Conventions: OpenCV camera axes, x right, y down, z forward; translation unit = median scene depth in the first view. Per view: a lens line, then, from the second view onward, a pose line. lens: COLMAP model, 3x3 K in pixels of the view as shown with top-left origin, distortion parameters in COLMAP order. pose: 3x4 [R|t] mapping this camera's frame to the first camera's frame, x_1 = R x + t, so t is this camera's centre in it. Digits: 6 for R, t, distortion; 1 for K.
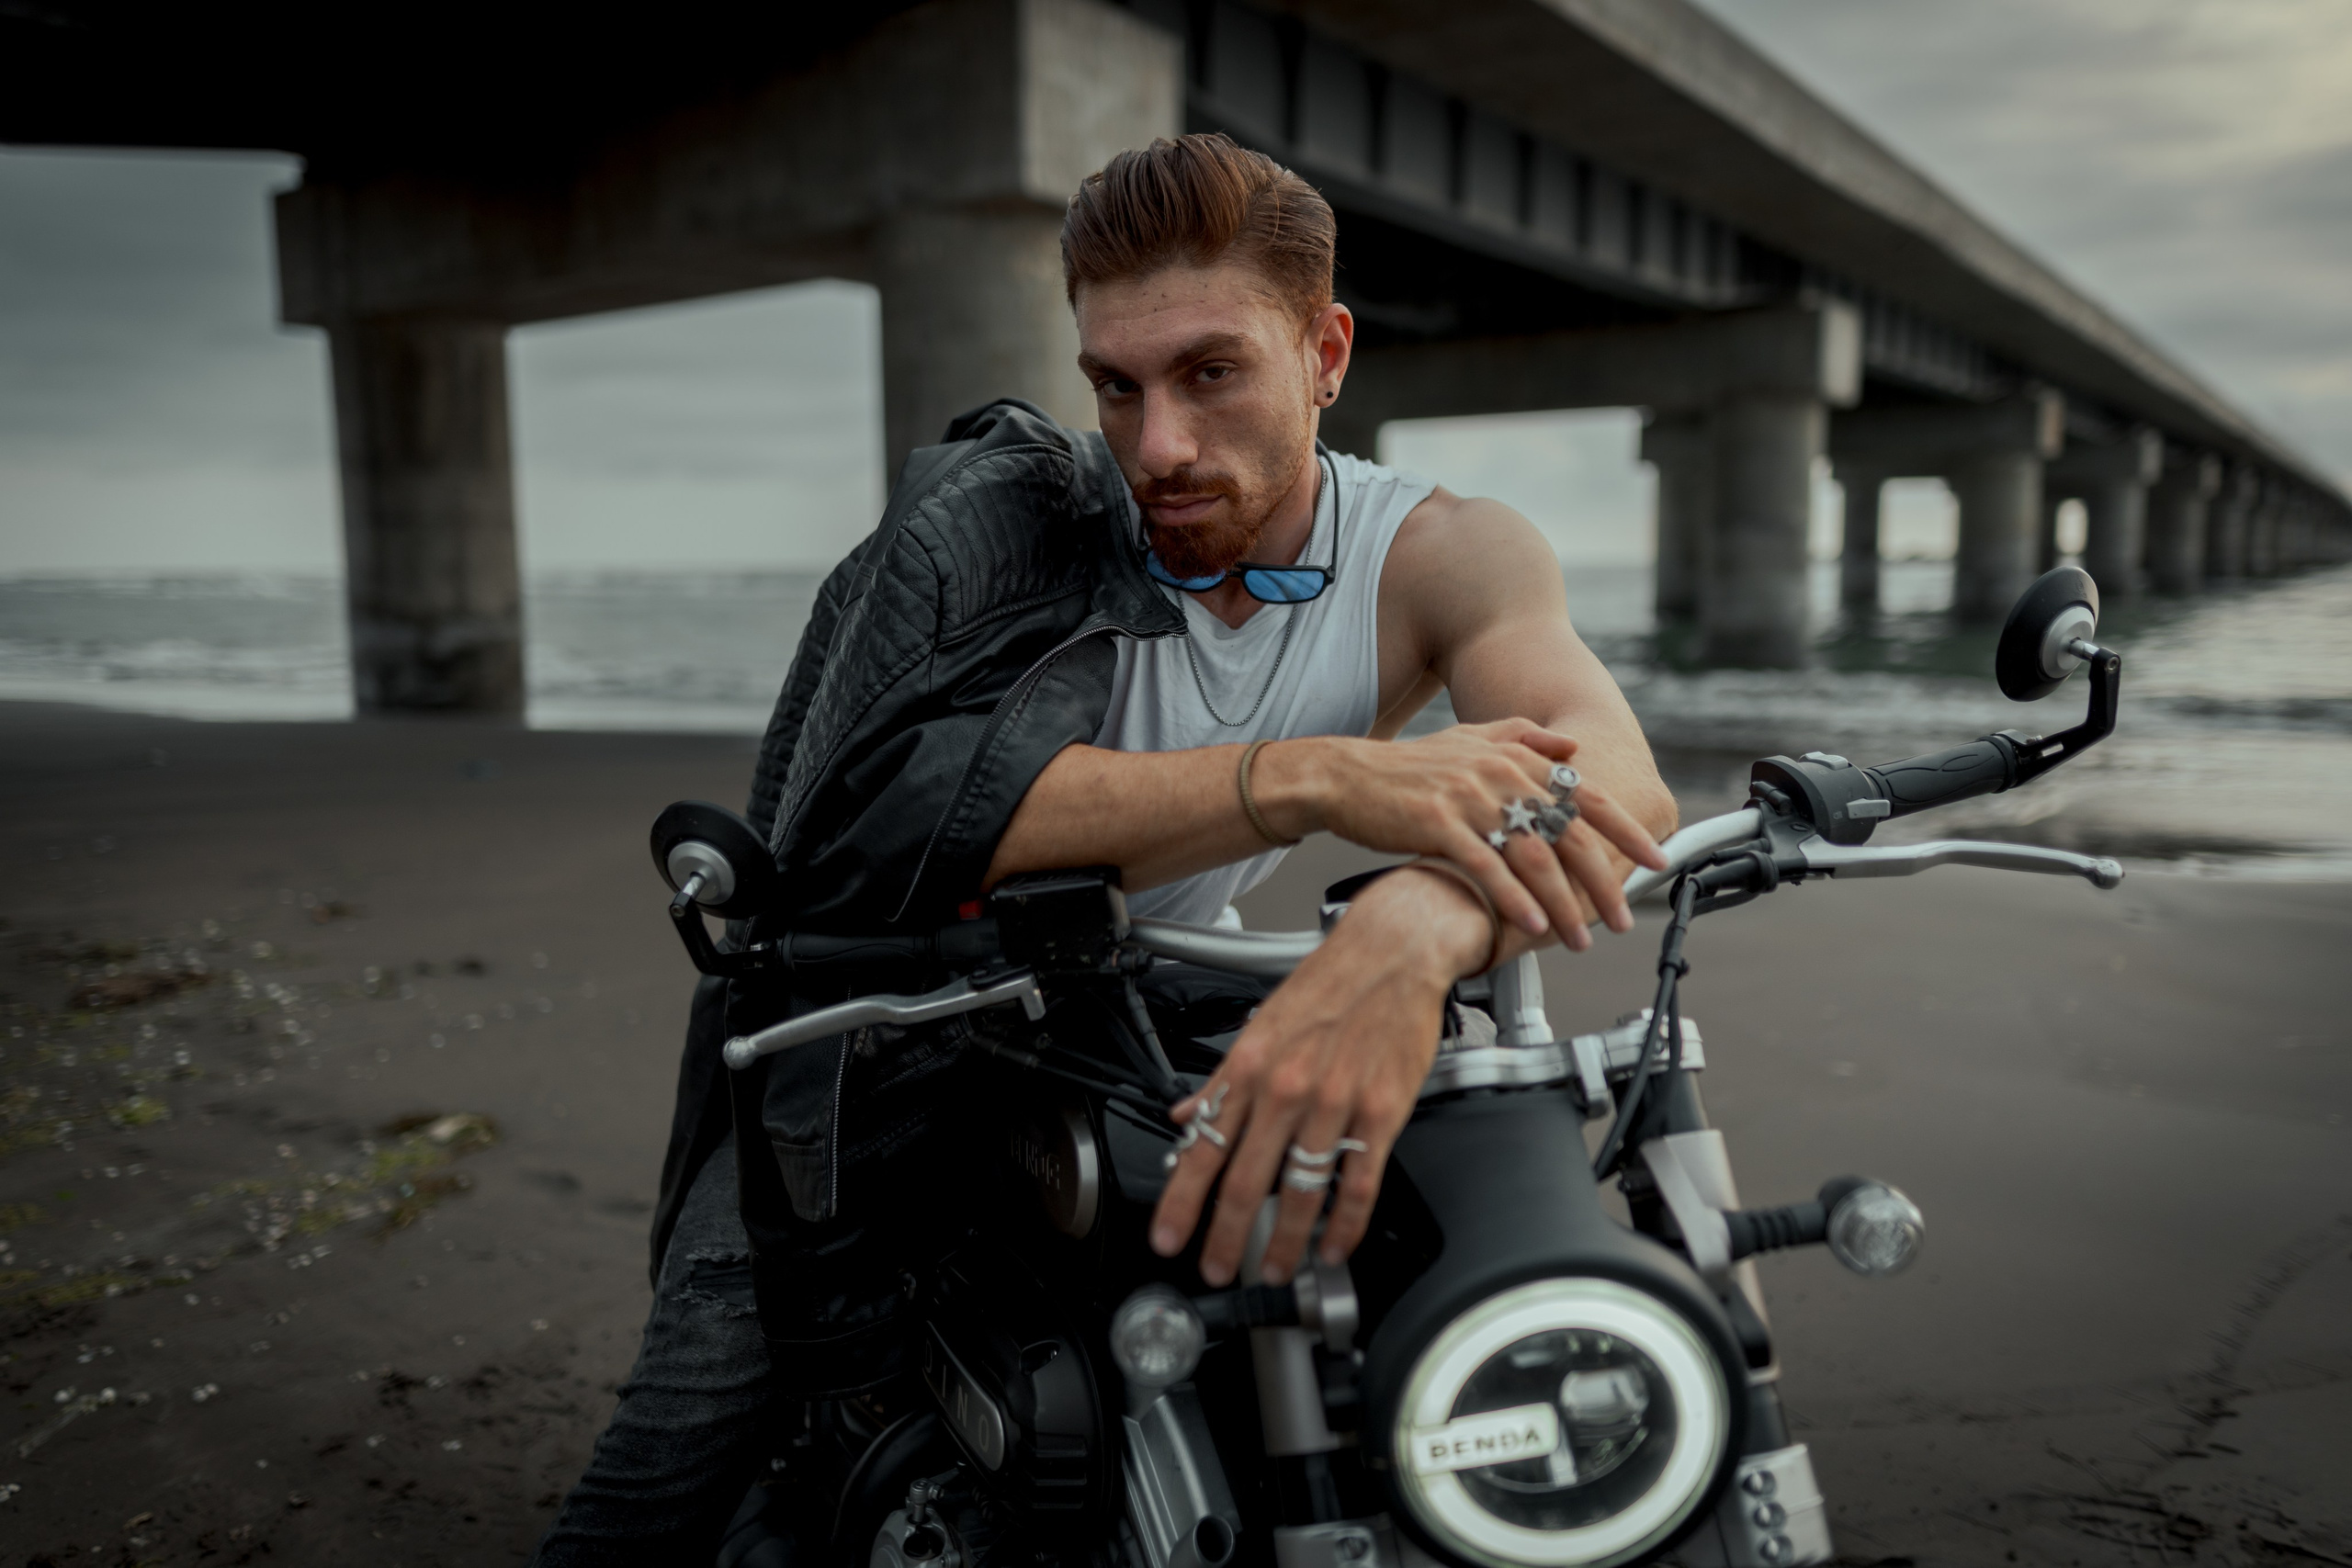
lens RADIAL K [[1699.4, 0, 1176.0], [0, 1699.4, 784.0], [0, 0, 1]] dist [-0.006824, -0.005310]
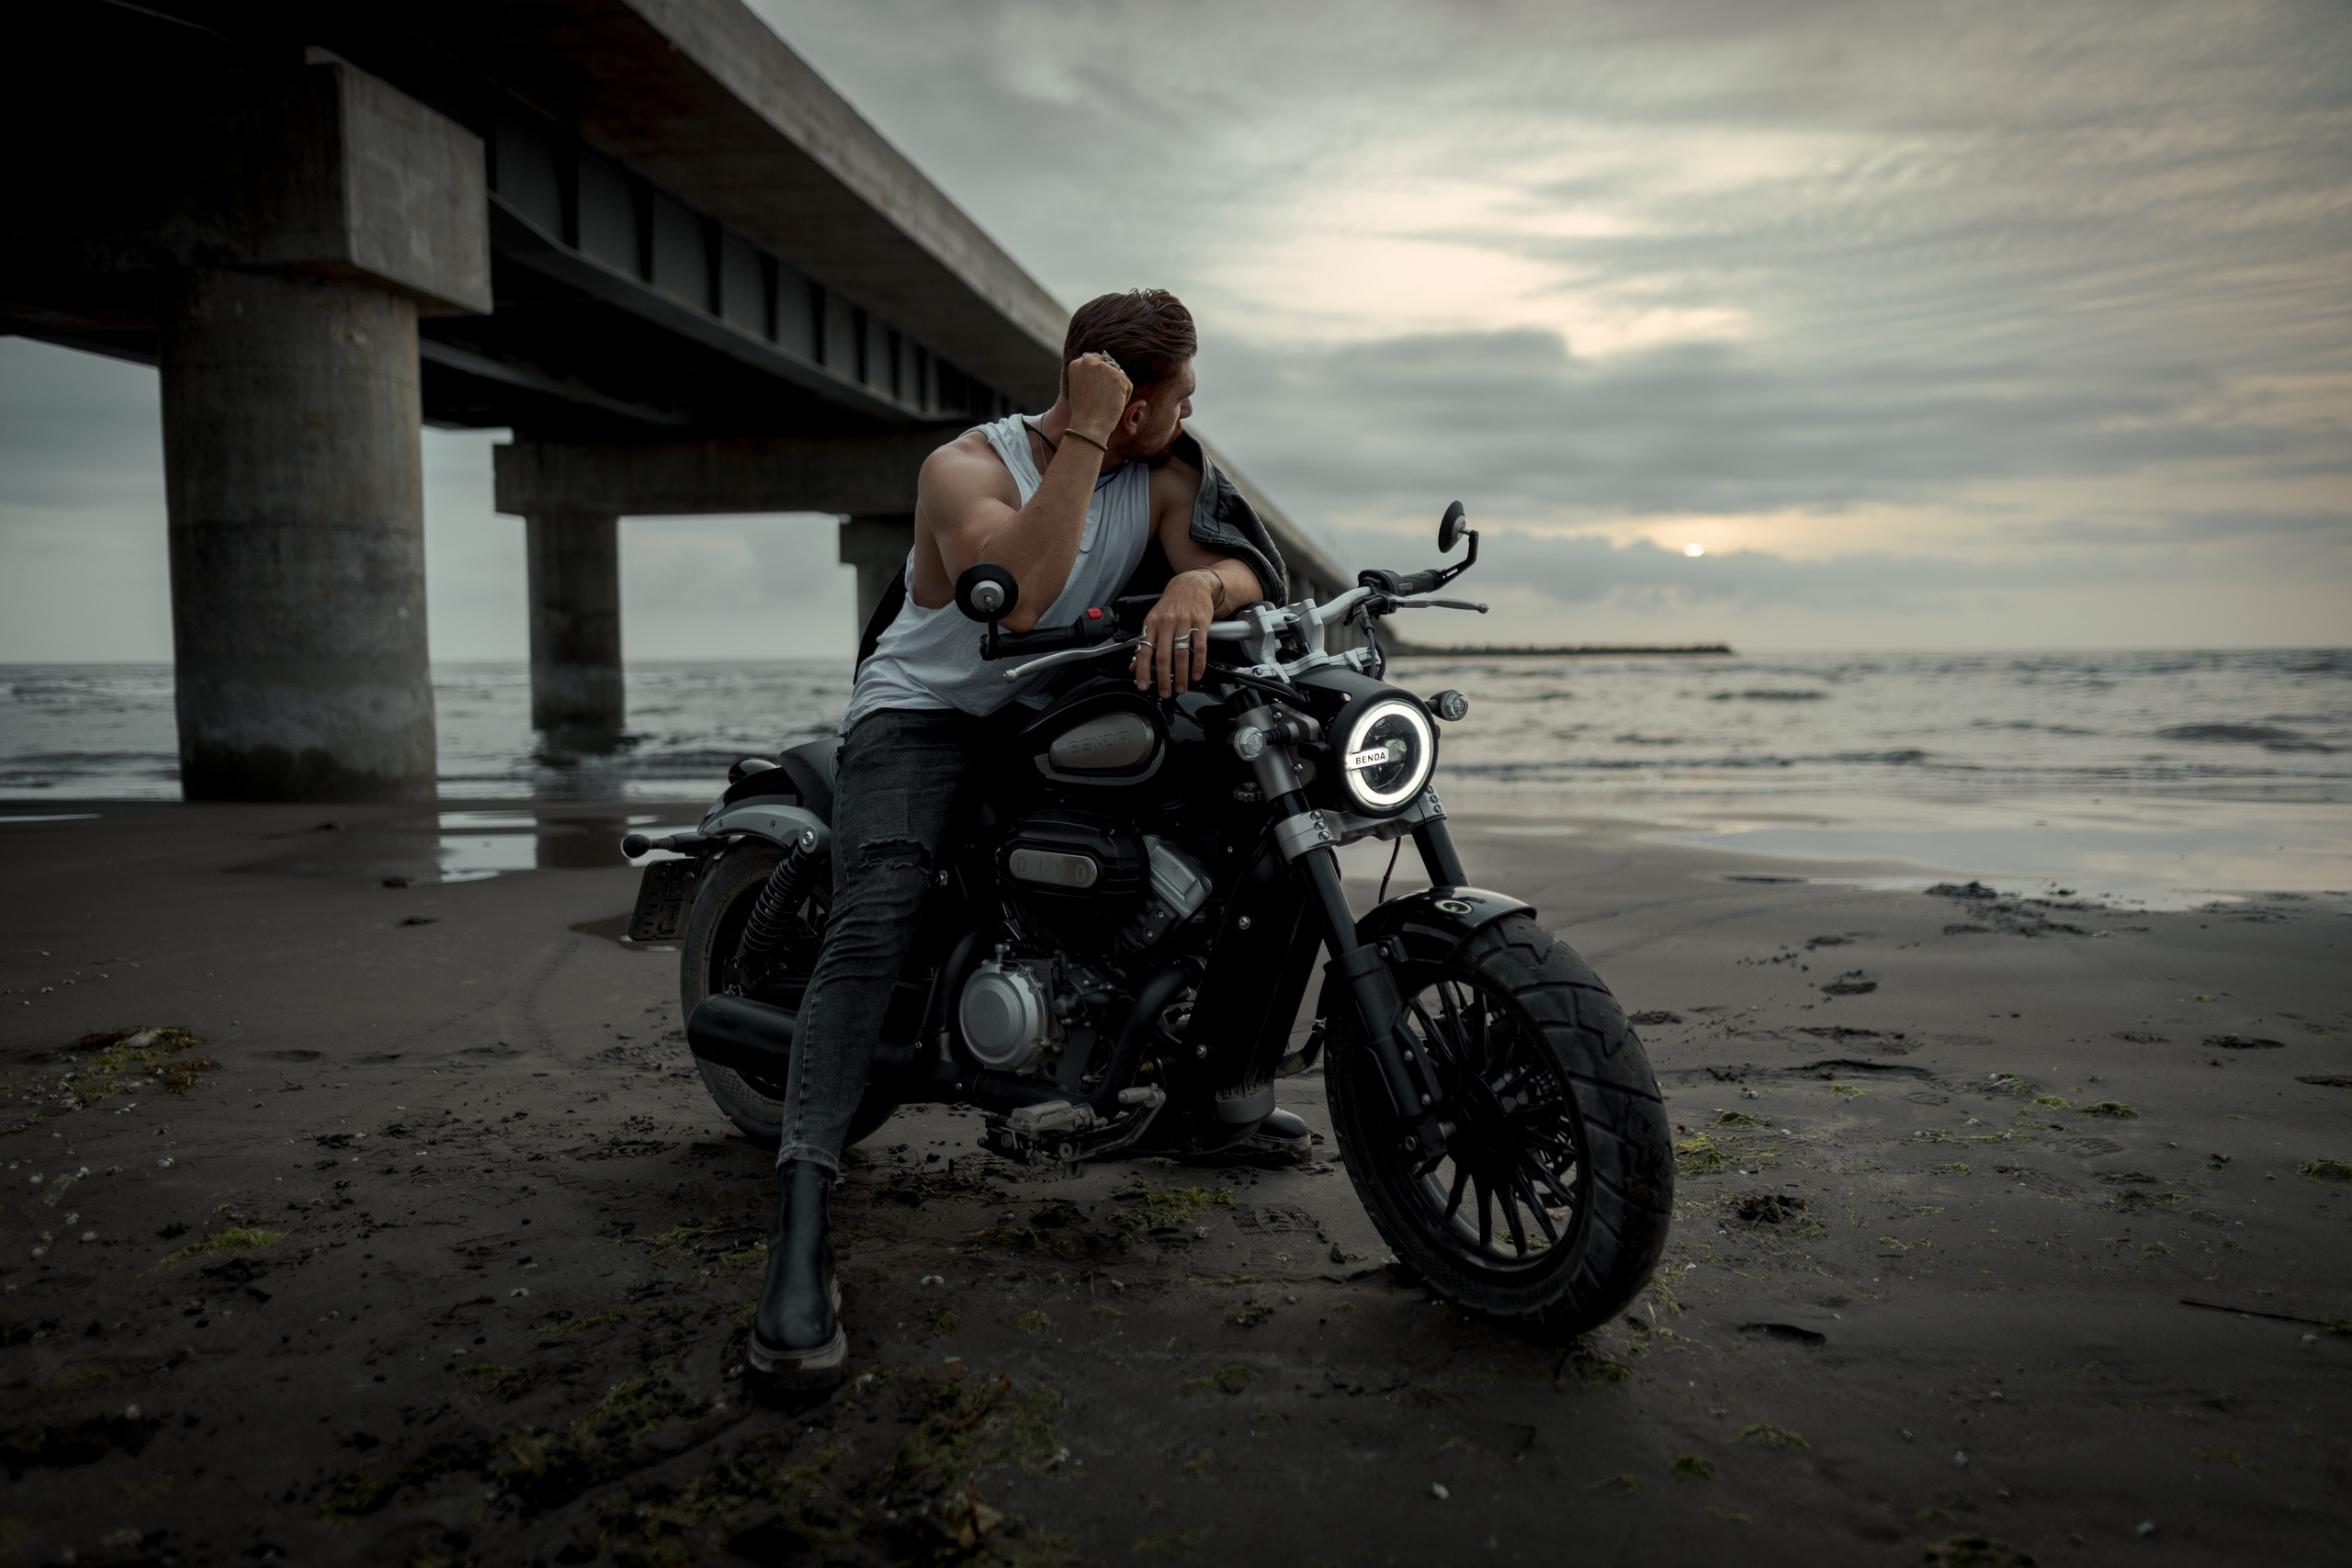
lens RADIAL K [[1699.4, 0, 1176.0], [0, 1699.4, 784.0], [0, 0, 1]] dist [-0.006824, -0.005310]
pose [[0.879745, -0.029539, 0.474527, -0.098096], [0.061091, 0.996818, -0.051209, 0.037686], [-0.471504, 0.074041, 0.878750, -0.090104]]
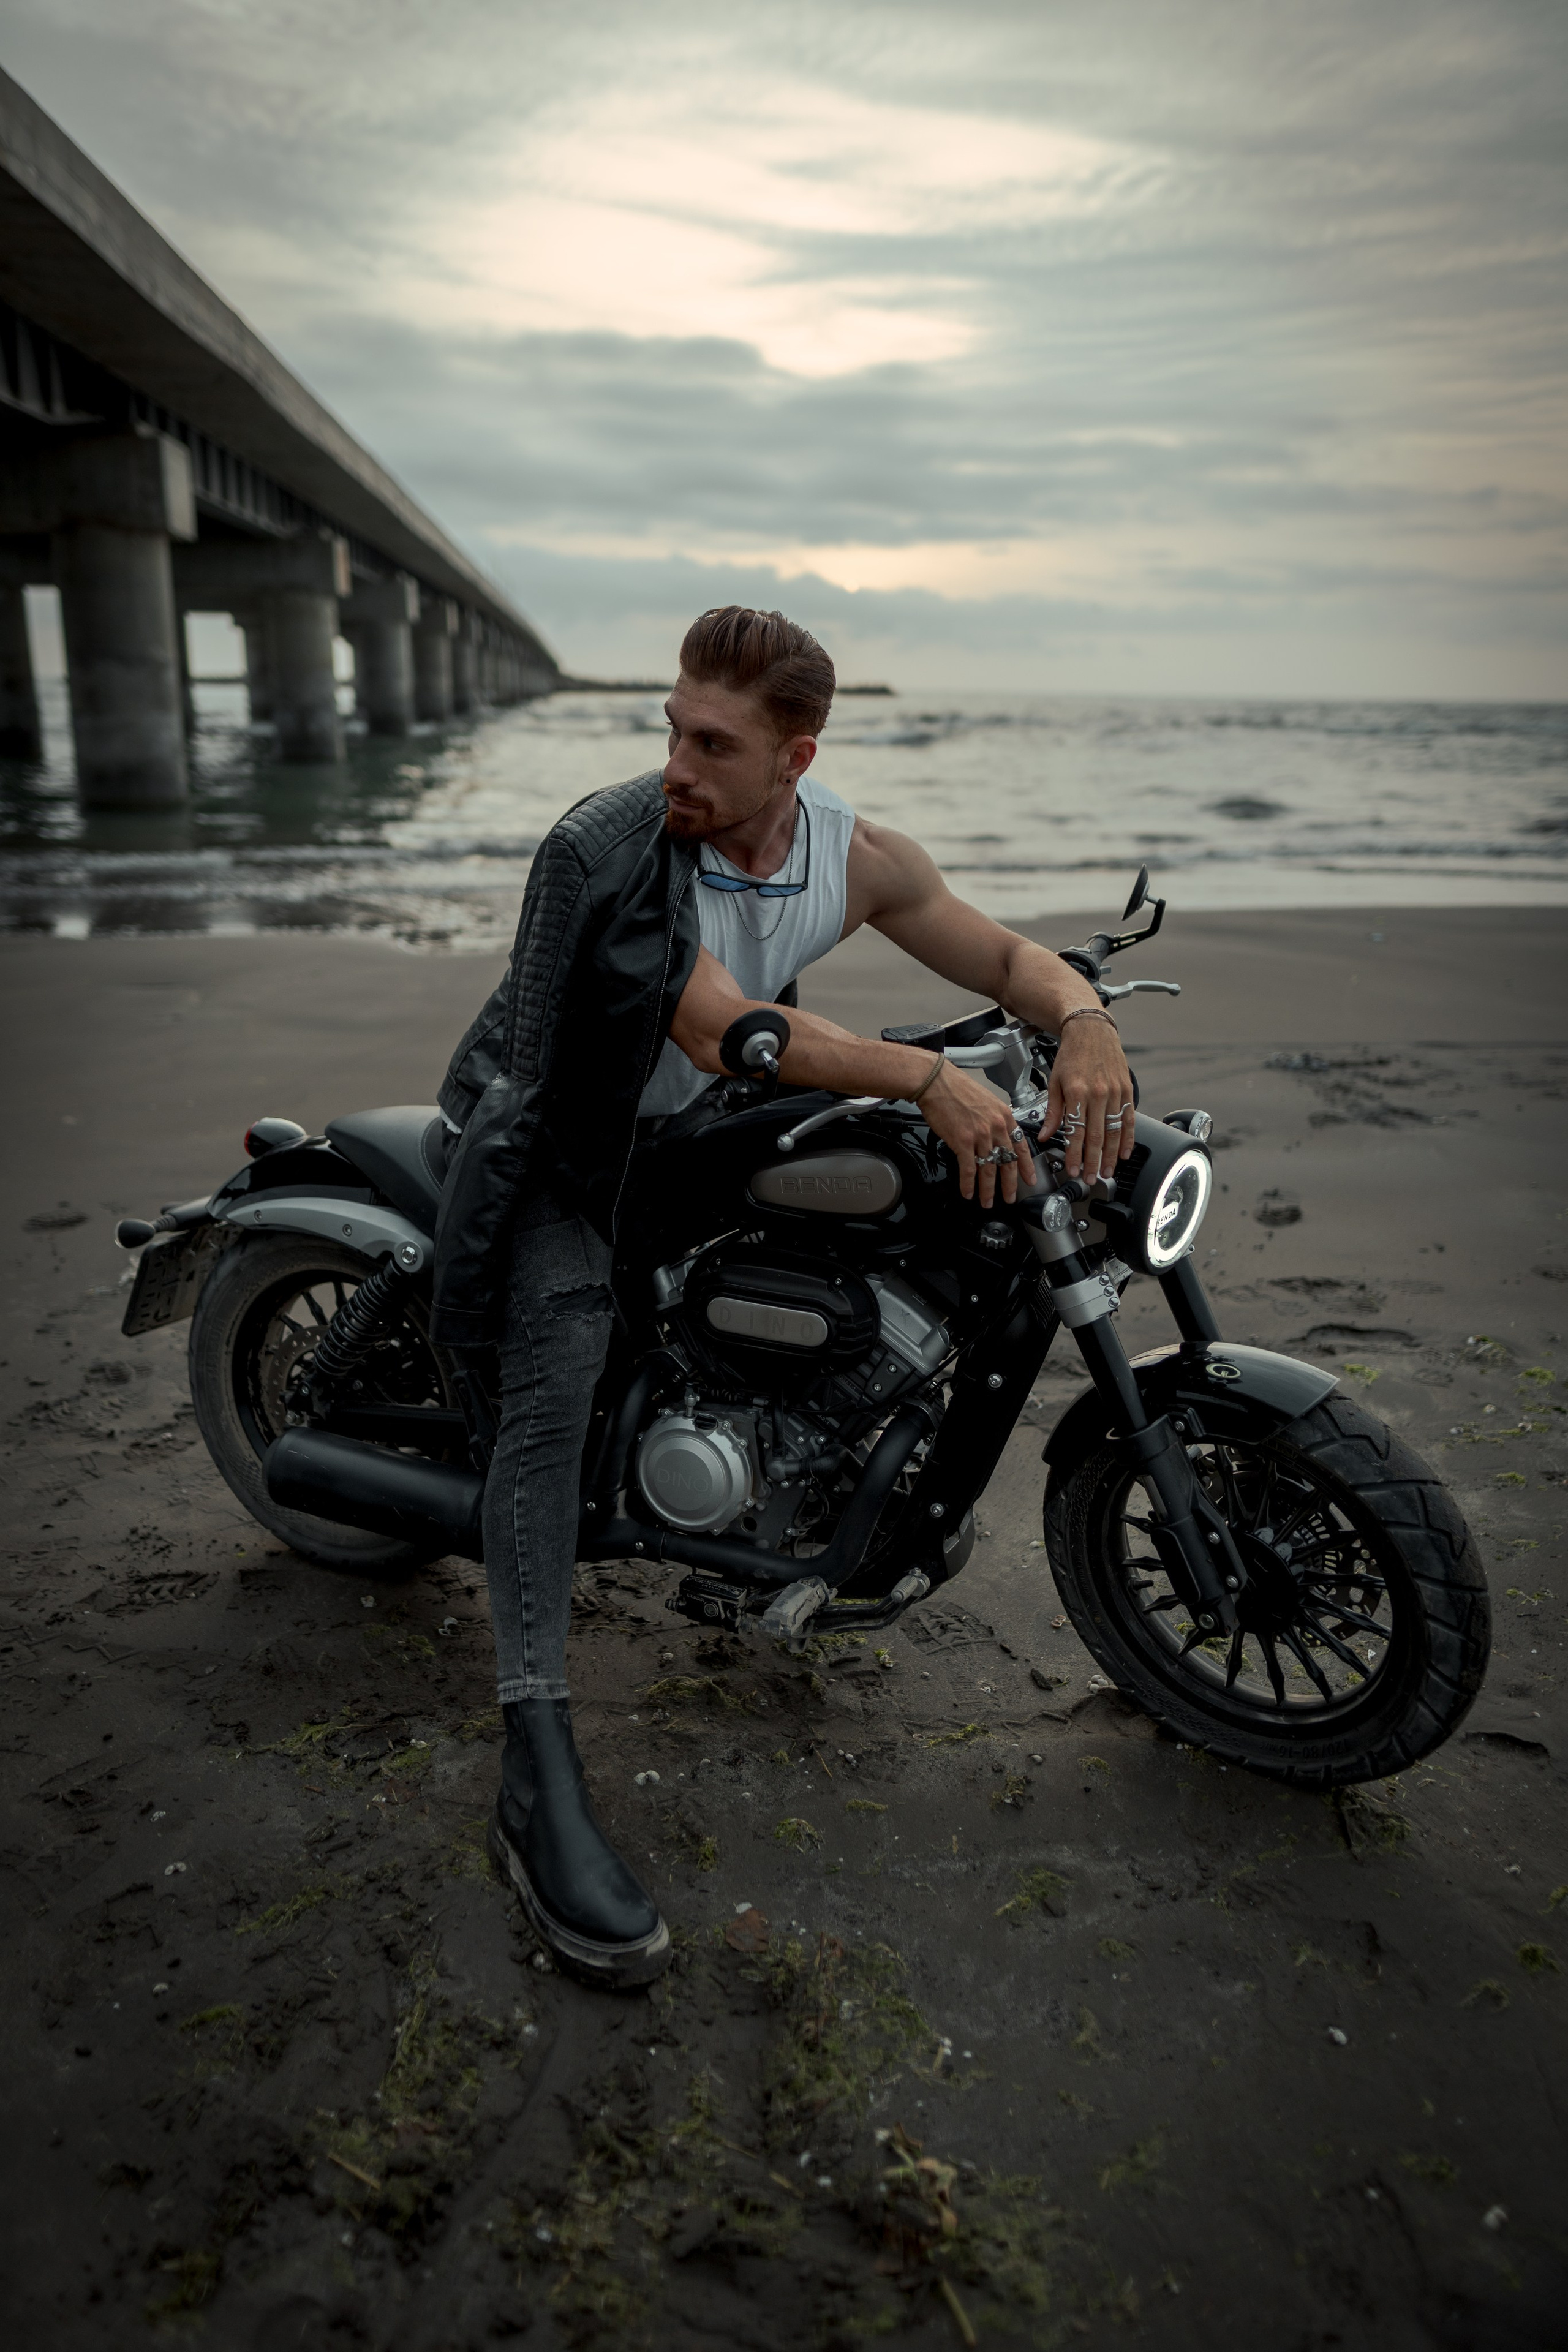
lens RADIAL K [[1696.3, 0, 714.5], [0, 1696.3, 1201.9], [0, 0, 1]] dist [0.041053, -0.049024]
pose [[0.730646, -0.185171, 0.657167, -0.133227], [0.068516, 0.977547, 0.199267, -0.012361], [-0.679310, -0.100567, 0.726927, -0.024883]]
